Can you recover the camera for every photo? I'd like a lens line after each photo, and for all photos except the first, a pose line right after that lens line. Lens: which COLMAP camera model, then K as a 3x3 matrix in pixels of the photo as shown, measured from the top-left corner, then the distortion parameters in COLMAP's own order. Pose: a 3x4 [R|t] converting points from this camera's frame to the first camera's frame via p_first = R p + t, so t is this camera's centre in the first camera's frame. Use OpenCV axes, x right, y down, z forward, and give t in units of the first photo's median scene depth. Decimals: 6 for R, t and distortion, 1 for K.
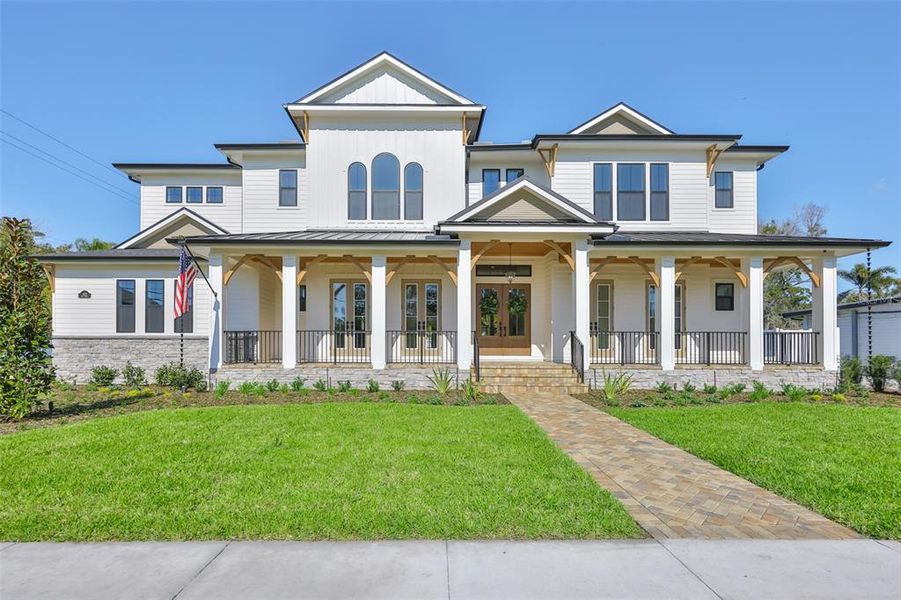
lens RADIAL K [[434.4, 0, 472.5], [0, 434.4, 346.8], [0, 0, 1]] dist [0.001707, -0.001009]
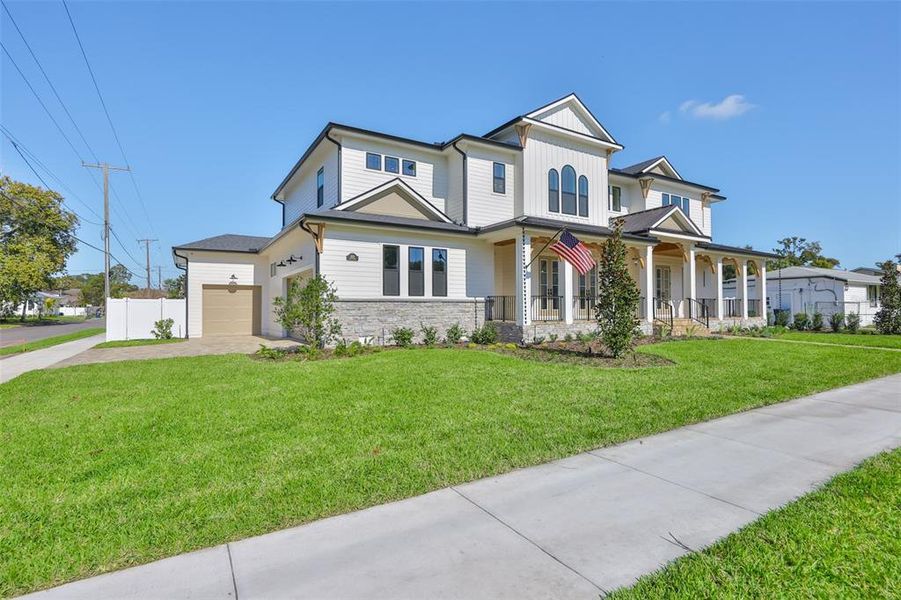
lens RADIAL K [[434.4, 0, 448.8], [0, 434.4, 299.8], [0, 0, 1]] dist [0.001707, -0.001009]
pose [[0.857515, 0.005070, 0.514434, -1.216843], [0.002389, 0.999901, -0.013836, -0.008300], [-0.514453, 0.013094, 0.857418, 0.034745]]
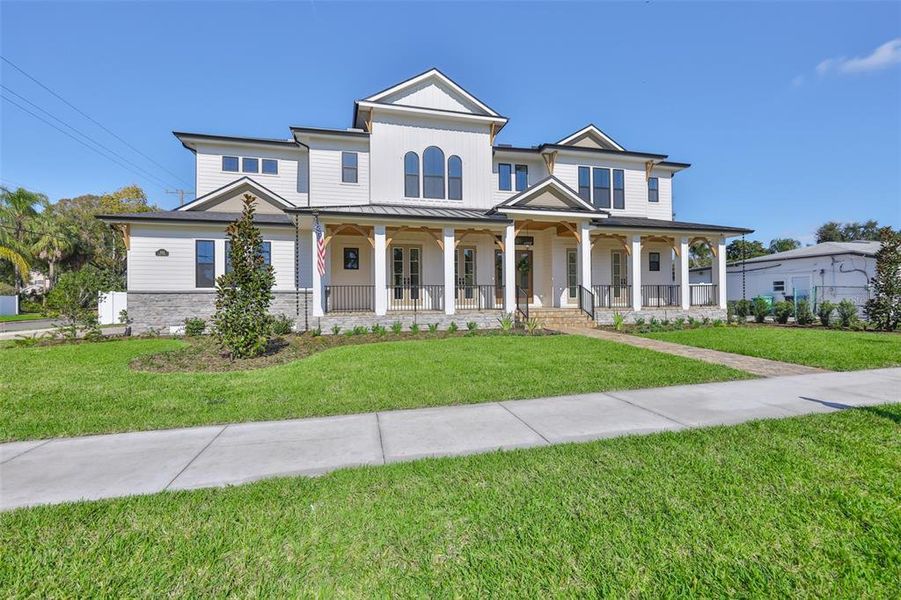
lens RADIAL K [[390.5, 0, 444.5], [0, 390.5, 296.7], [0, 0, 1]] dist [-0.000561, 0.001508]
pose [[0.969341, -0.011048, 0.245472, -0.456911], [0.011156, 0.999937, 0.000951, -0.003306], [-0.245467, 0.001817, 0.969403, -0.124959]]
